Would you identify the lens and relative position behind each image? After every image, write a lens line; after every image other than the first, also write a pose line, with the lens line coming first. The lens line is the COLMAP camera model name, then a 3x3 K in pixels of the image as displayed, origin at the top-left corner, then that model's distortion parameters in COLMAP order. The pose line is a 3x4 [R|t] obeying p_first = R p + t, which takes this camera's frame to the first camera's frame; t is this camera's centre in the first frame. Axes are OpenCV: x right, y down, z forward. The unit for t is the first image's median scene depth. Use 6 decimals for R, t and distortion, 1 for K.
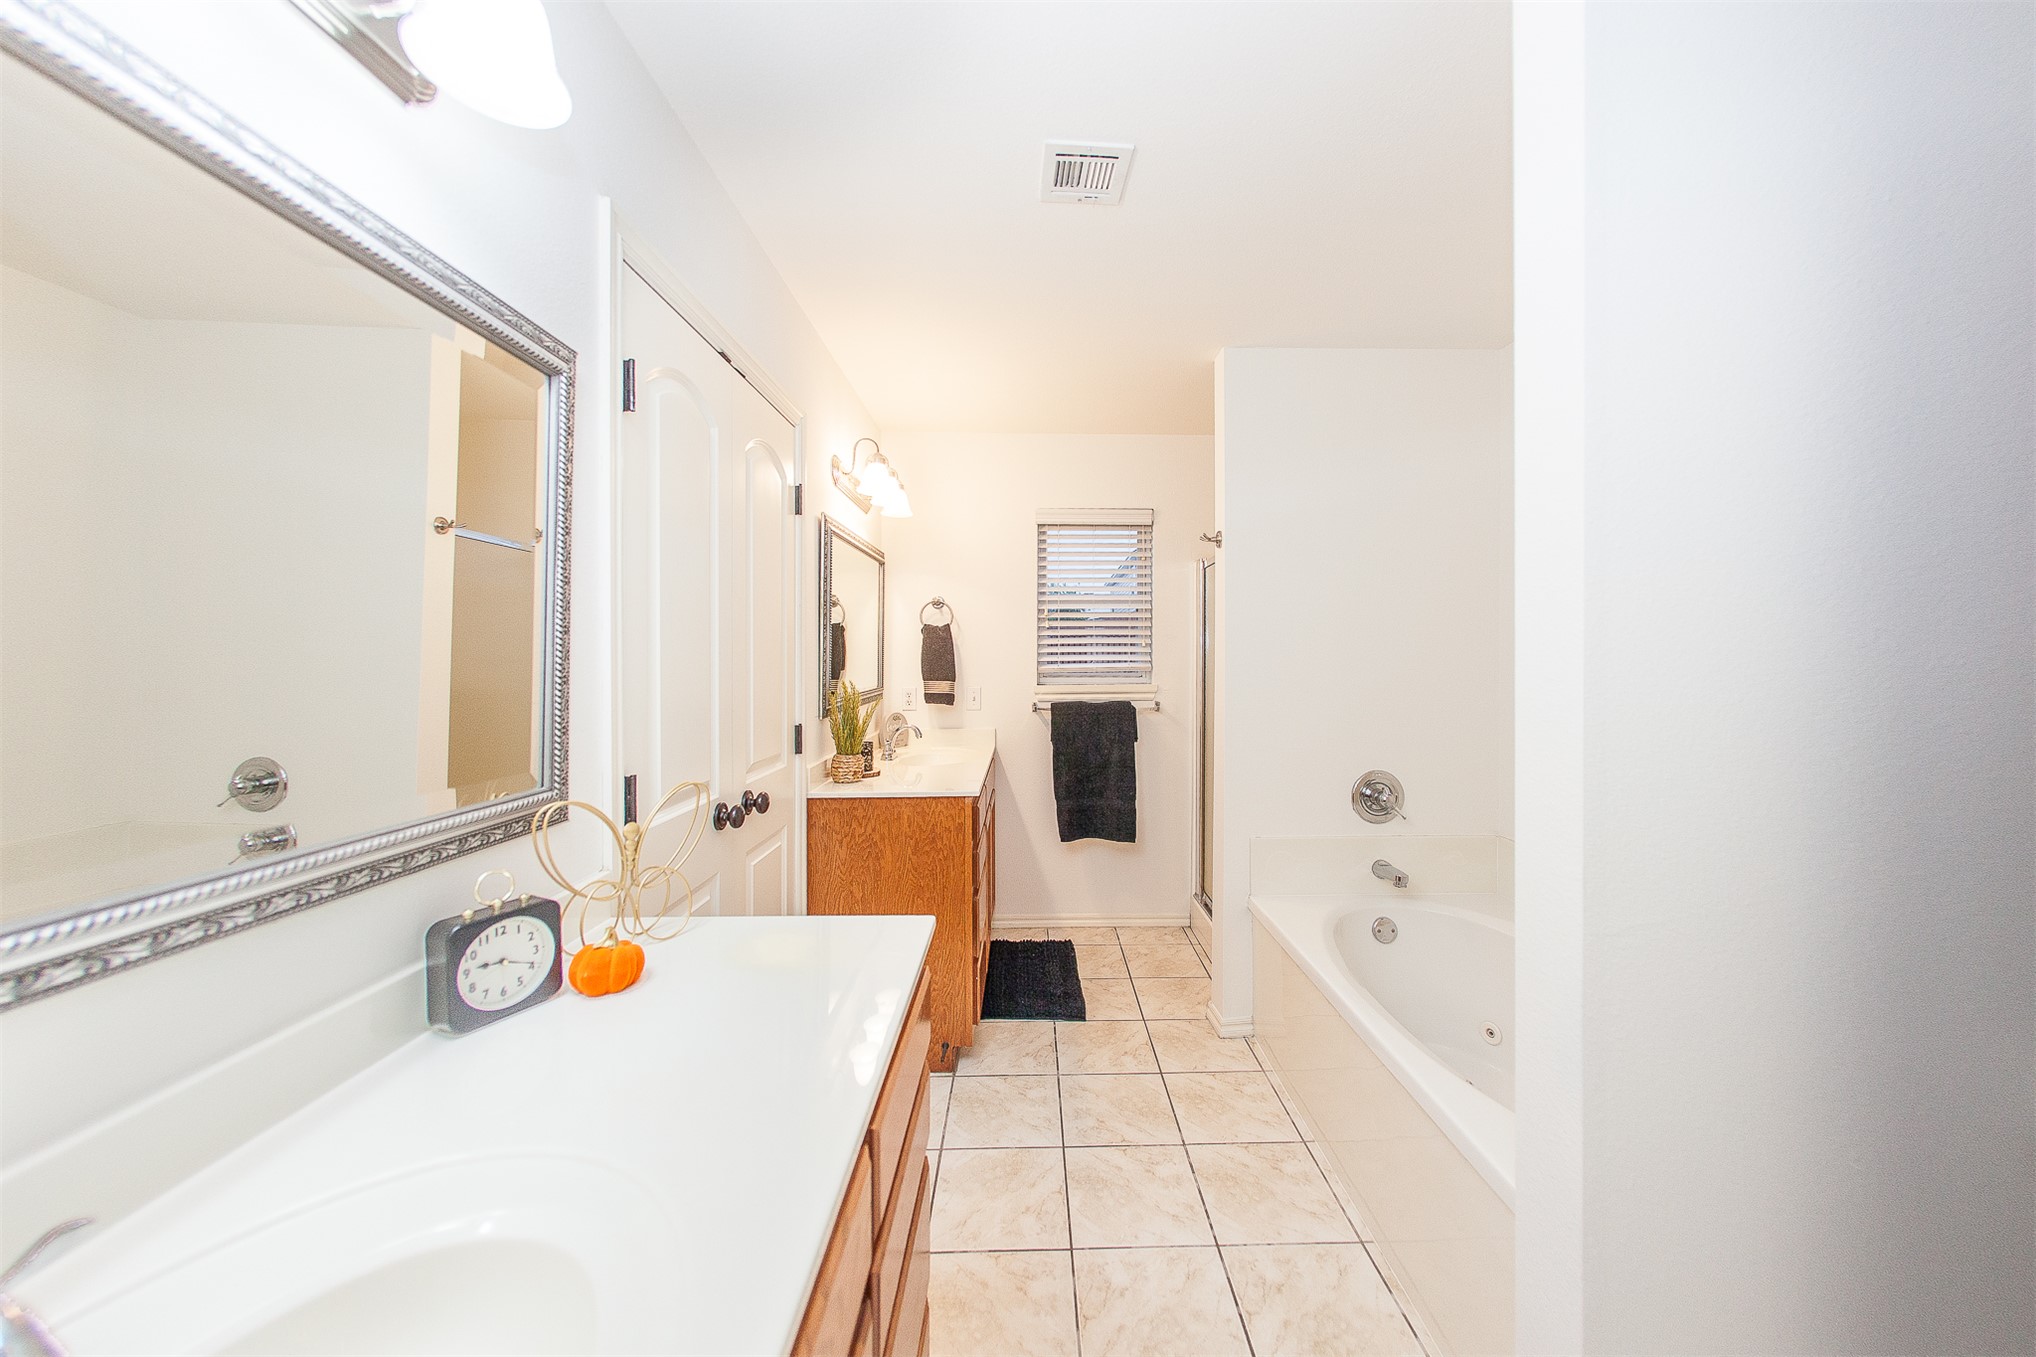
lens RADIAL K [[705.3, 0, 1044.0], [0, 705.3, 667.4], [0, 0, 1]] dist [0.001386, -0.000072]
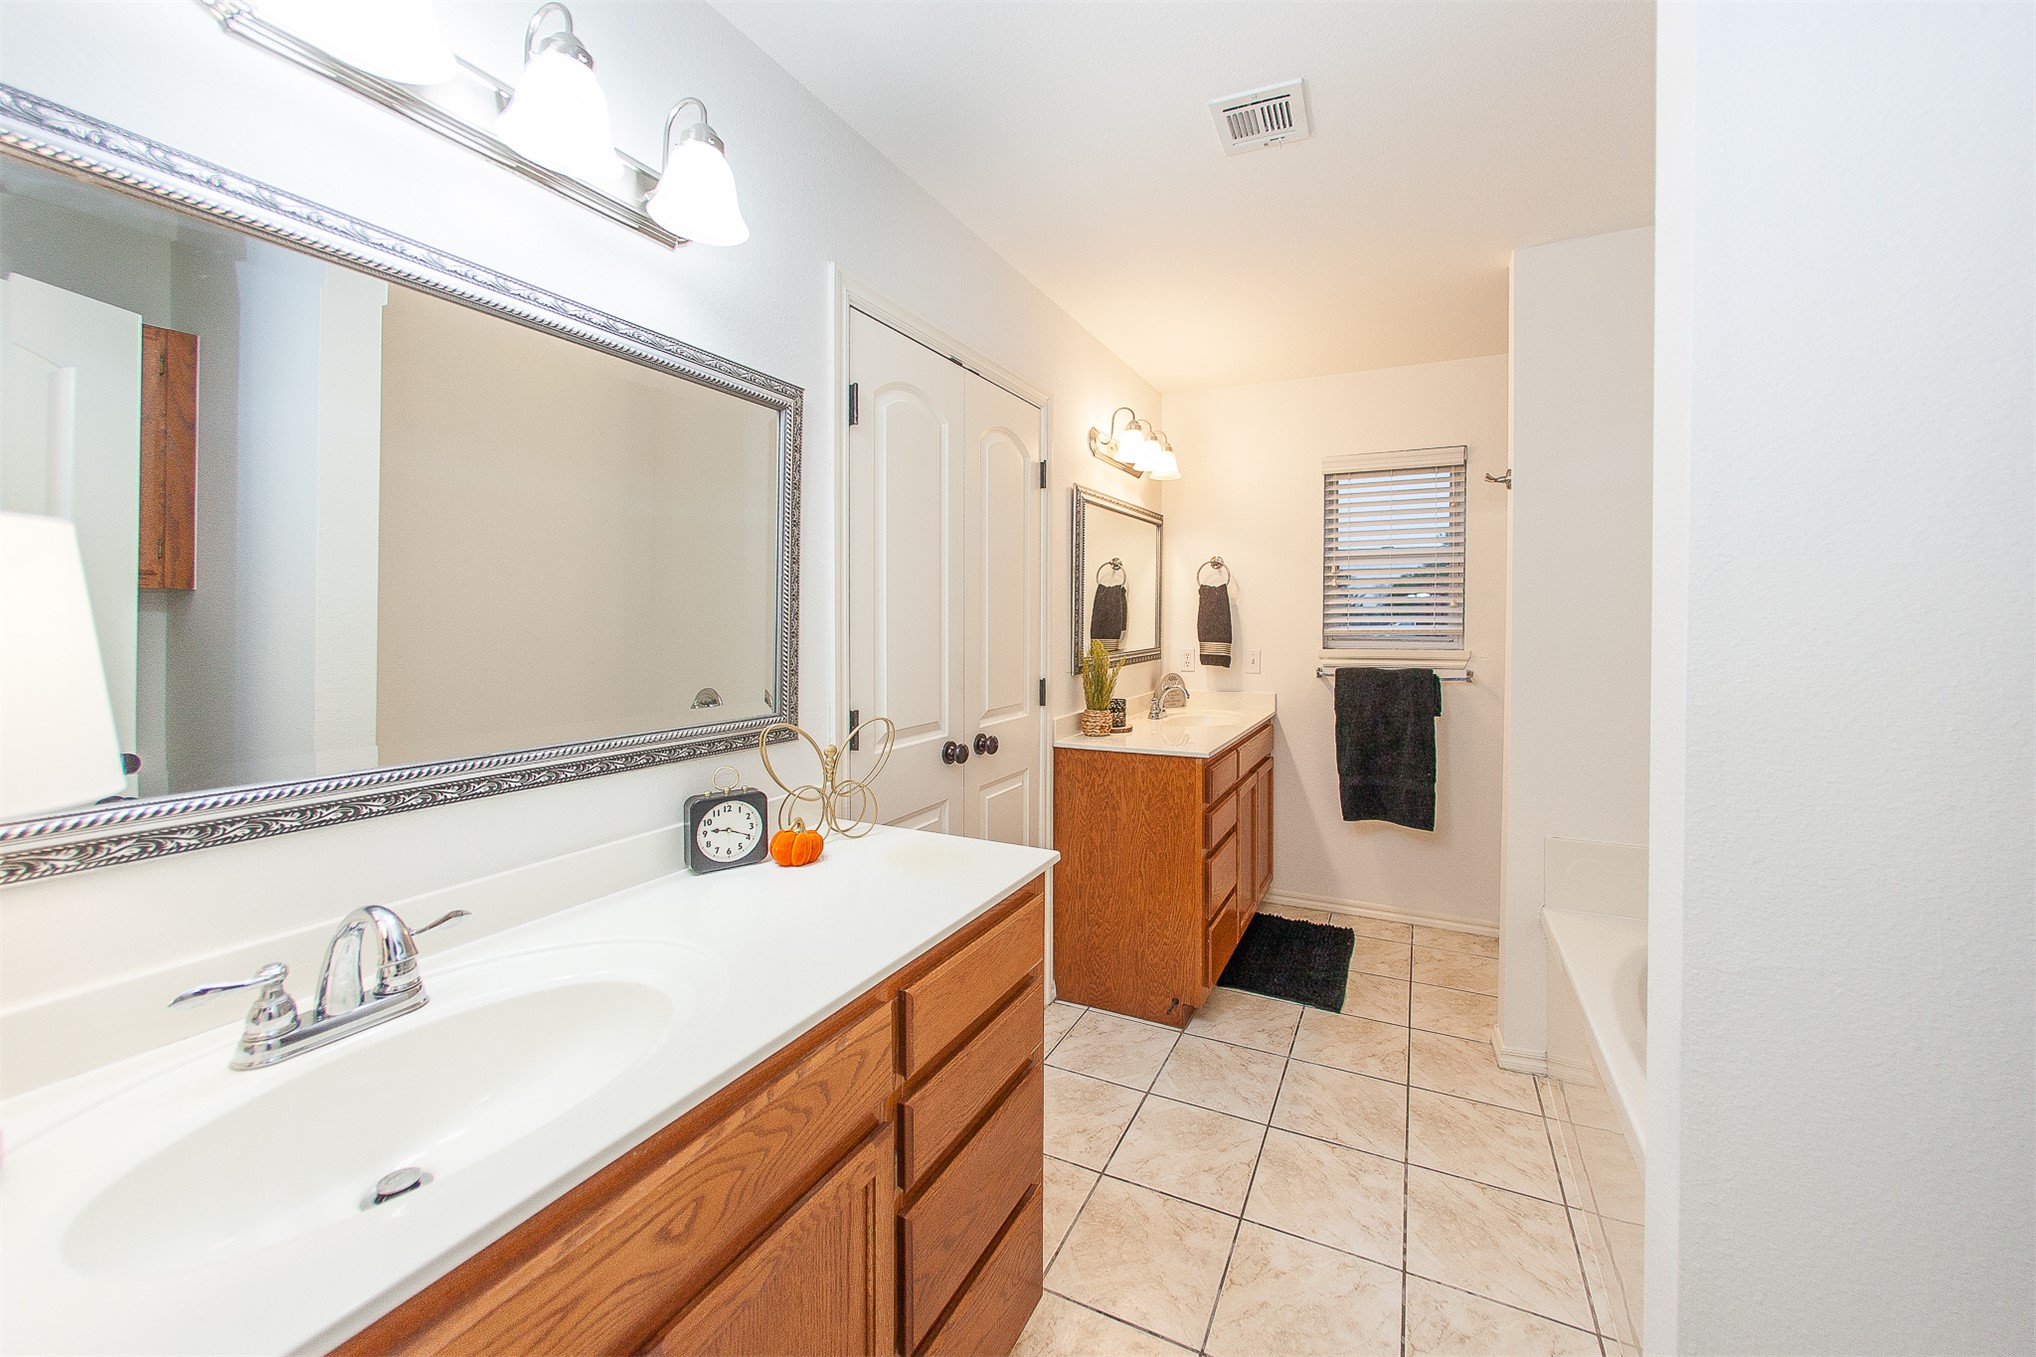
lens RADIAL K [[744.5, 0, 1088.2], [0, 744.5, 635.2], [0, 0, 1]] dist [0.000997, -0.000042]
pose [[0.904937, 0.012105, -0.425373, 0.194873], [-0.008408, 0.999909, 0.010568, -0.000545], [0.425462, -0.005987, 0.904957, -0.020121]]
